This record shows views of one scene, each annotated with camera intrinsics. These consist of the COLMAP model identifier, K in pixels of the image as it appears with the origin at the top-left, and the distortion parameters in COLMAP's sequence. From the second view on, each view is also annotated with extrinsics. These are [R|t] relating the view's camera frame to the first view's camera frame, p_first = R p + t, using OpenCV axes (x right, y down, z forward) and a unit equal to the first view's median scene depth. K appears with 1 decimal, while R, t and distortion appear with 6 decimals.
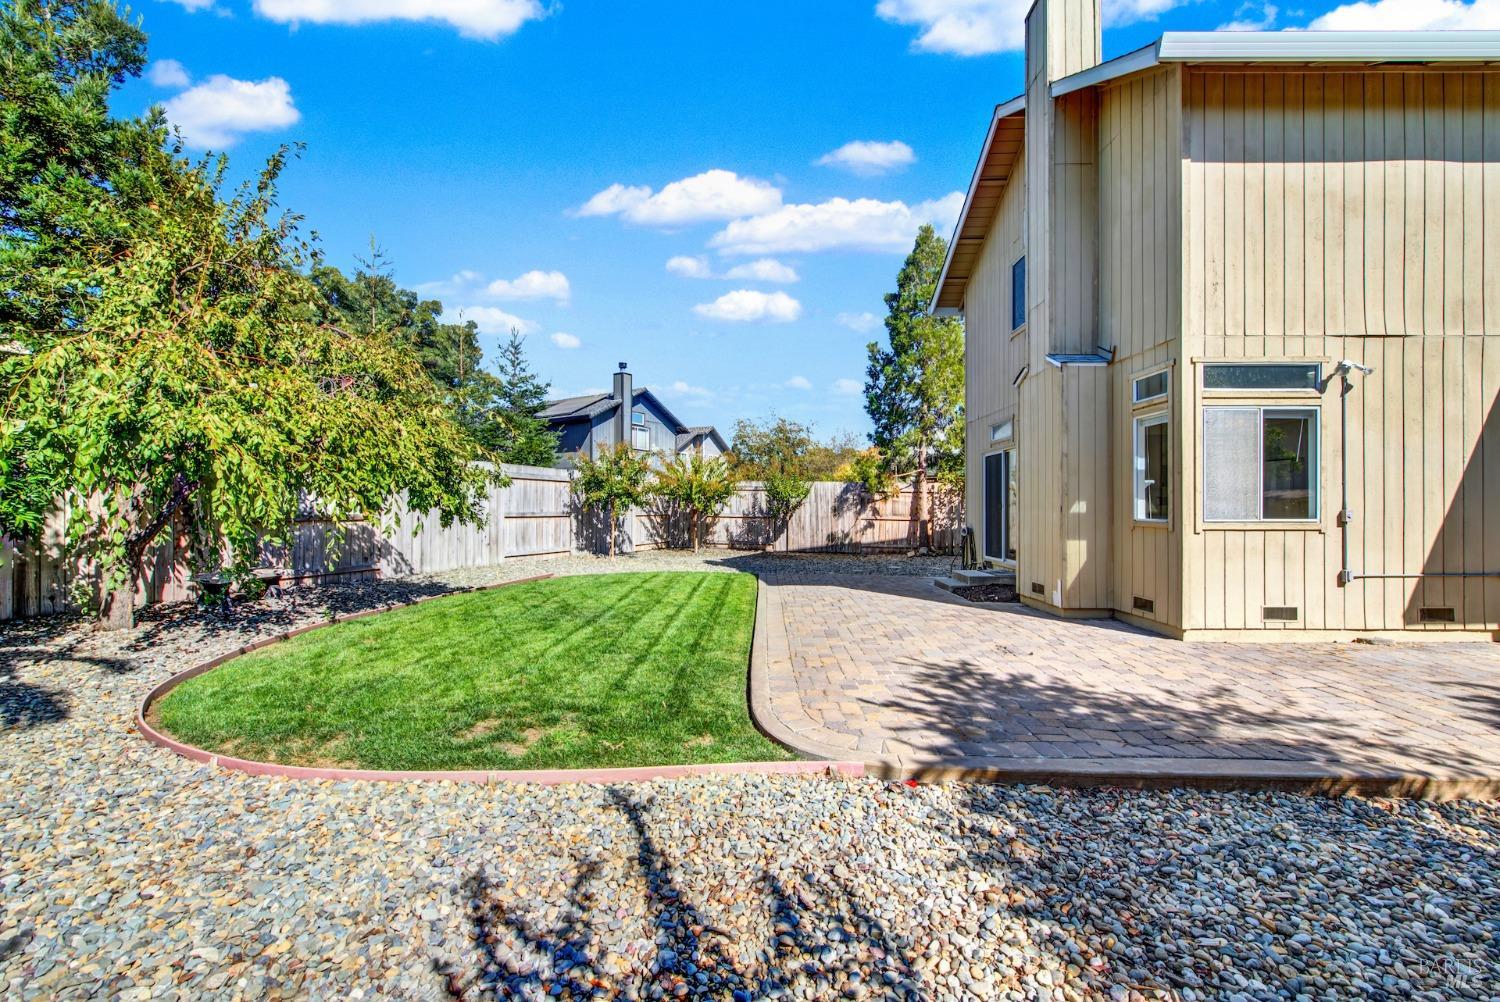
lens RADIAL K [[598.4, 0, 754.5], [0, 598.4, 508.9], [0, 0, 1]] dist [0.004863, -0.002723]
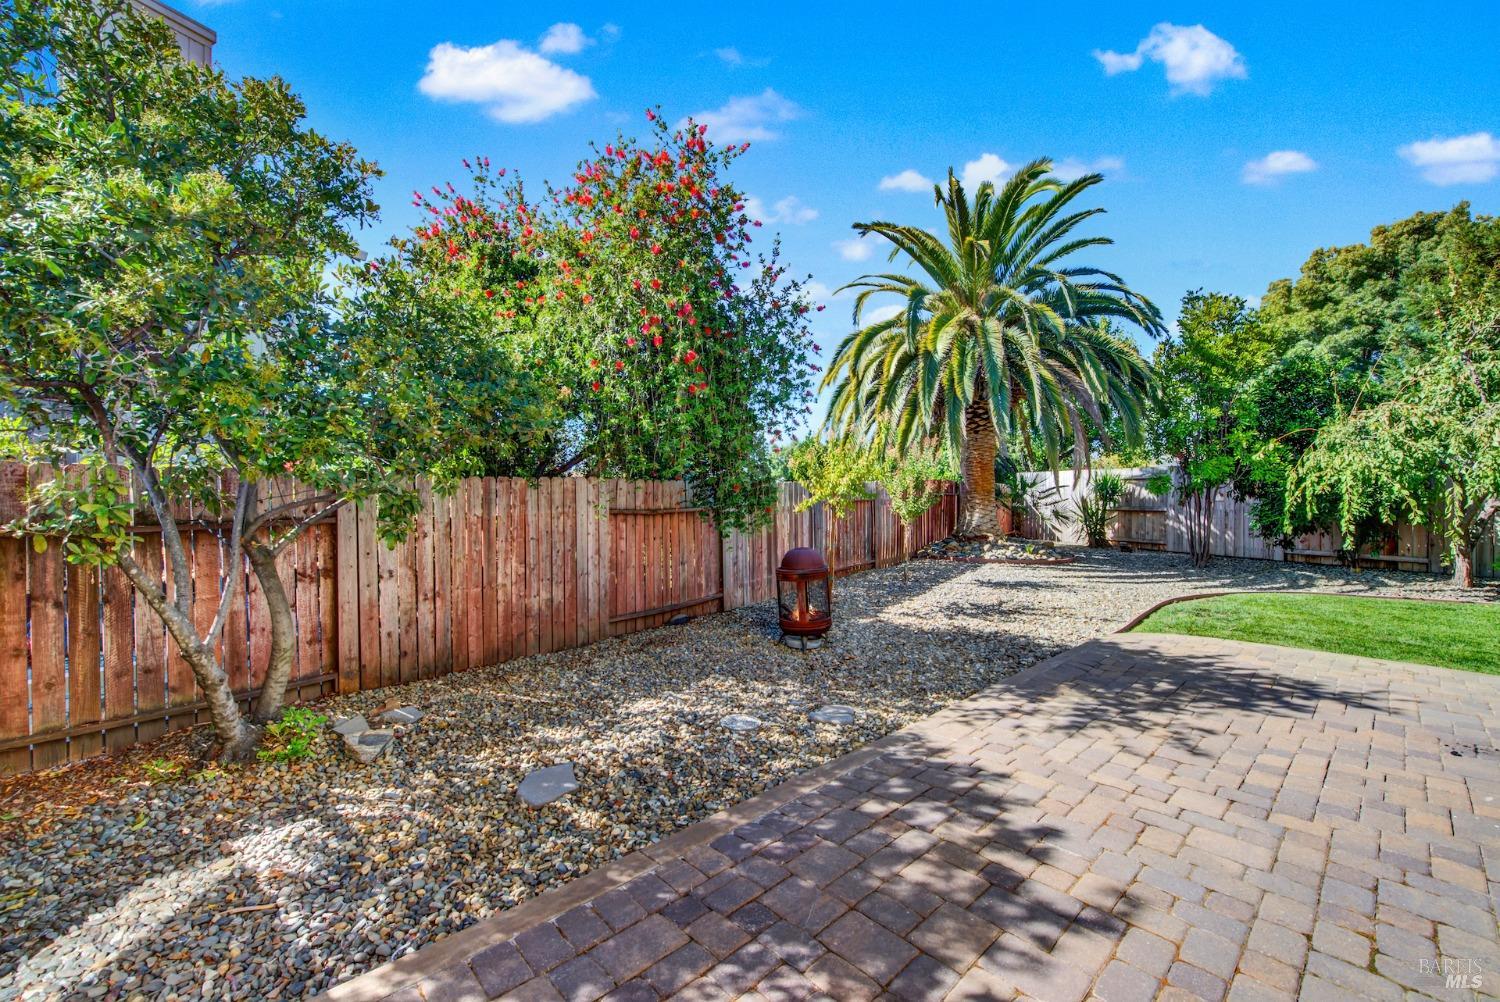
lens RADIAL K [[600.5, 0, 761.5], [0, 600.5, 507.3], [0, 0, 1]] dist [-0.000818, -0.000525]
pose [[-0.722149, 0.007347, -0.691698, 0.837686], [-0.003001, 0.999901, 0.013753, -0.007842], [0.691731, 0.012008, -0.722056, 0.572322]]
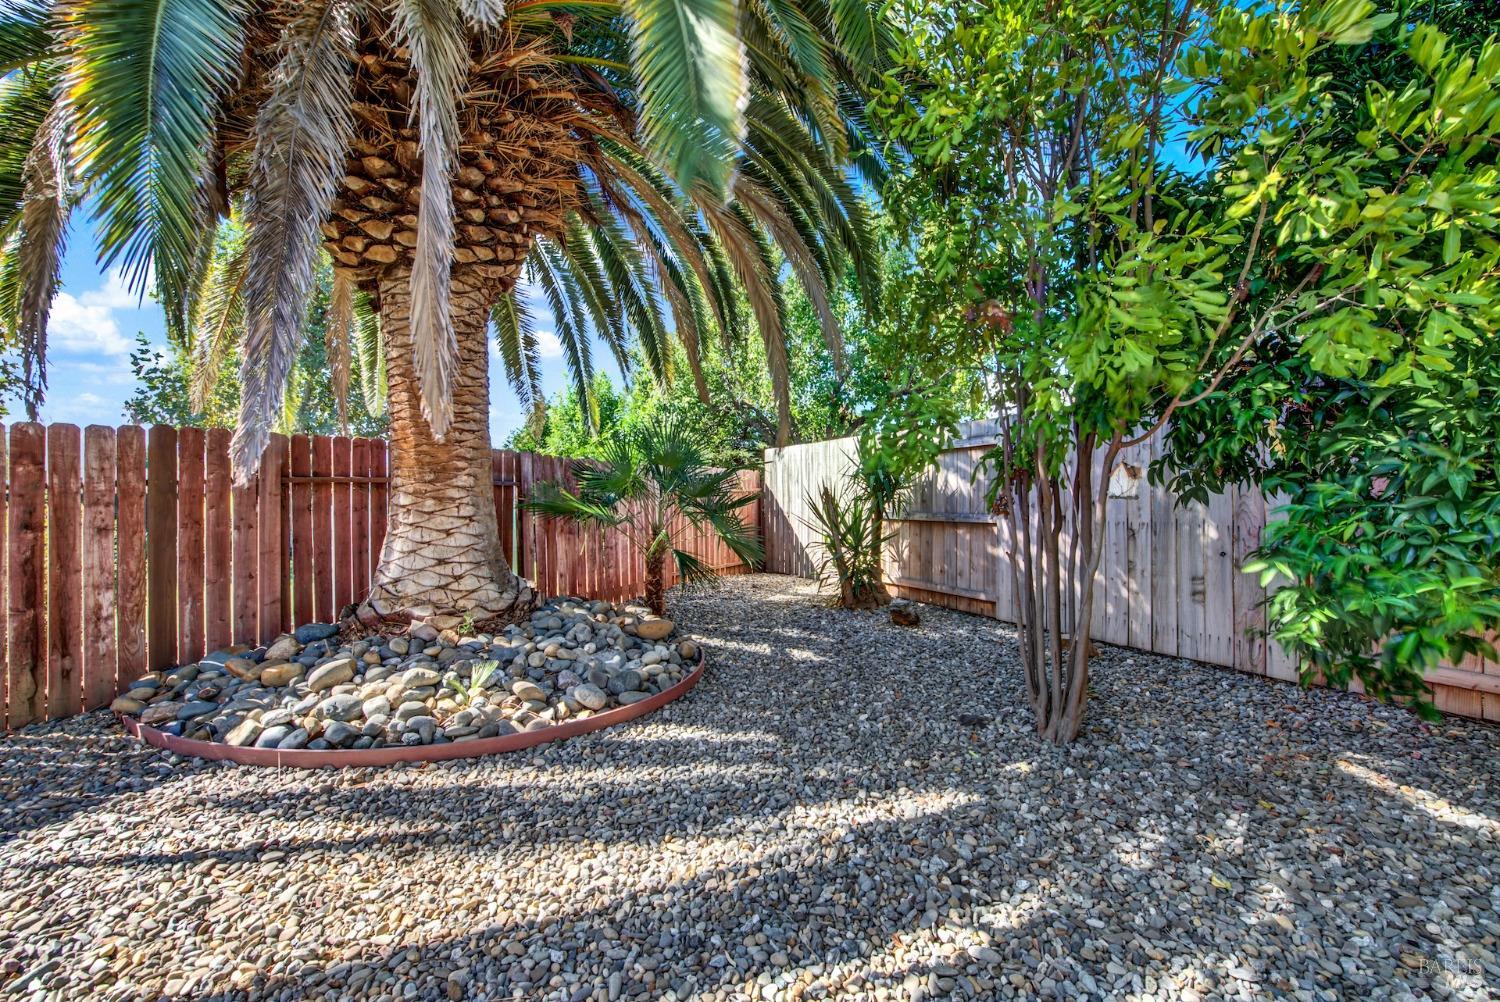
lens RADIAL K [[598.4, 0, 754.5], [0, 598.4, 508.9], [0, 0, 1]] dist [0.004863, -0.002723]
pose [[-0.629189, 0.010547, -0.777181, -0.345137], [0.000325, 0.999911, 0.013307, -0.004293], [0.777253, 0.008120, -0.629136, 0.377569]]
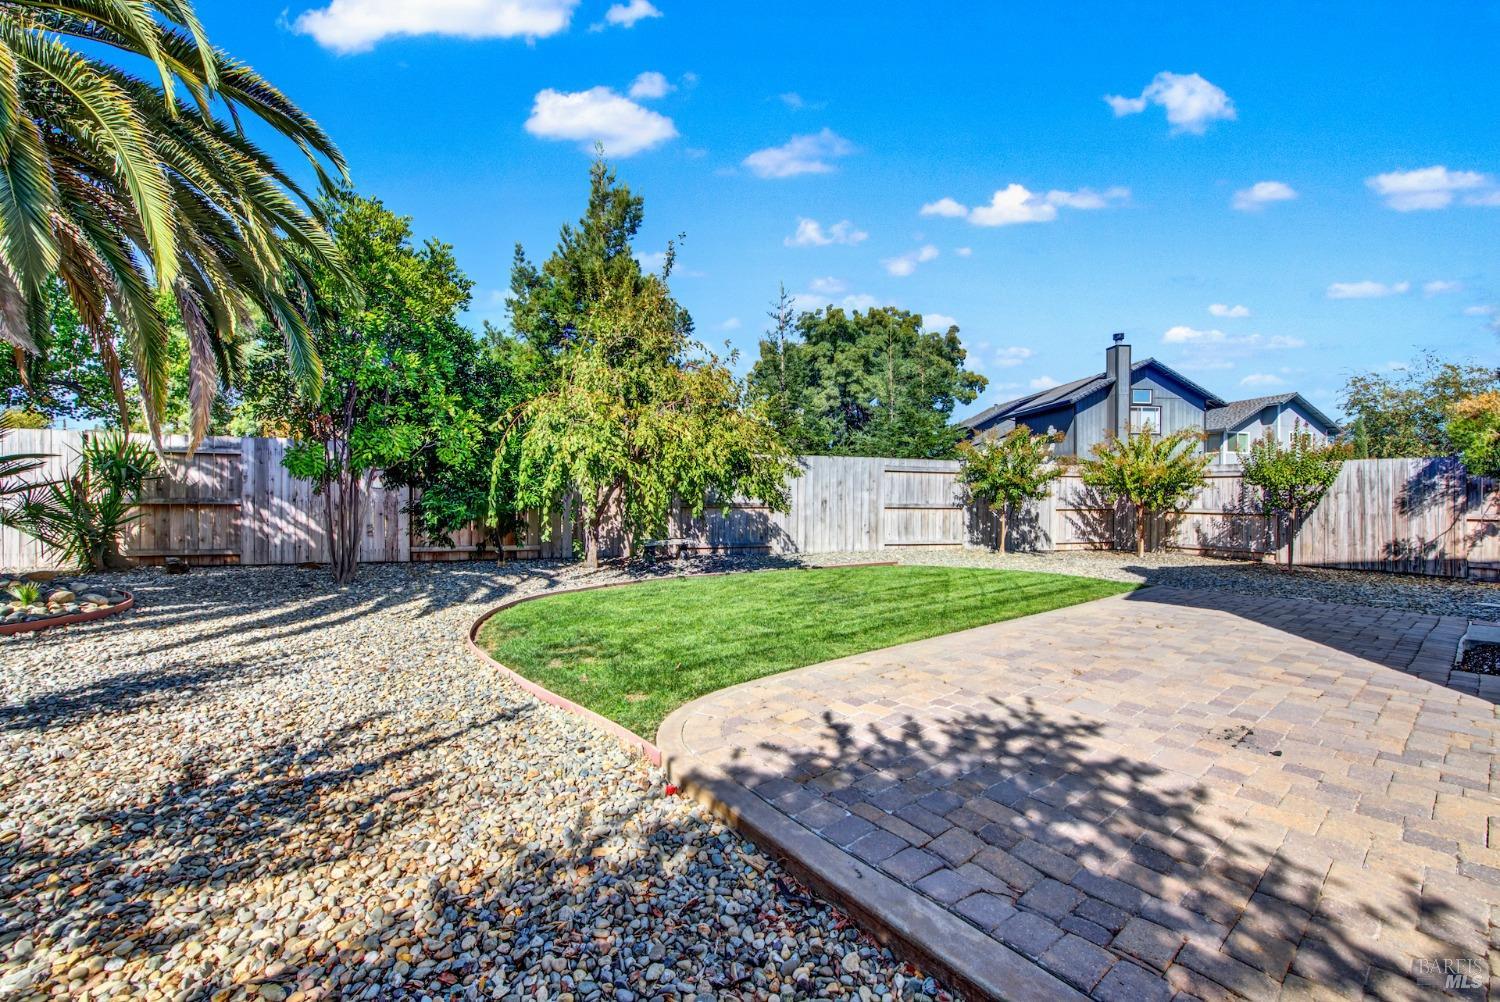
lens RADIAL K [[598.4, 0, 754.5], [0, 598.4, 508.9], [0, 0, 1]] dist [0.004863, -0.002723]
pose [[0.643745, 0.009459, -0.765181, 0.343904], [-0.007418, 0.999954, 0.006121, 0.015345], [0.765204, 0.001736, 0.643786, 0.182638]]
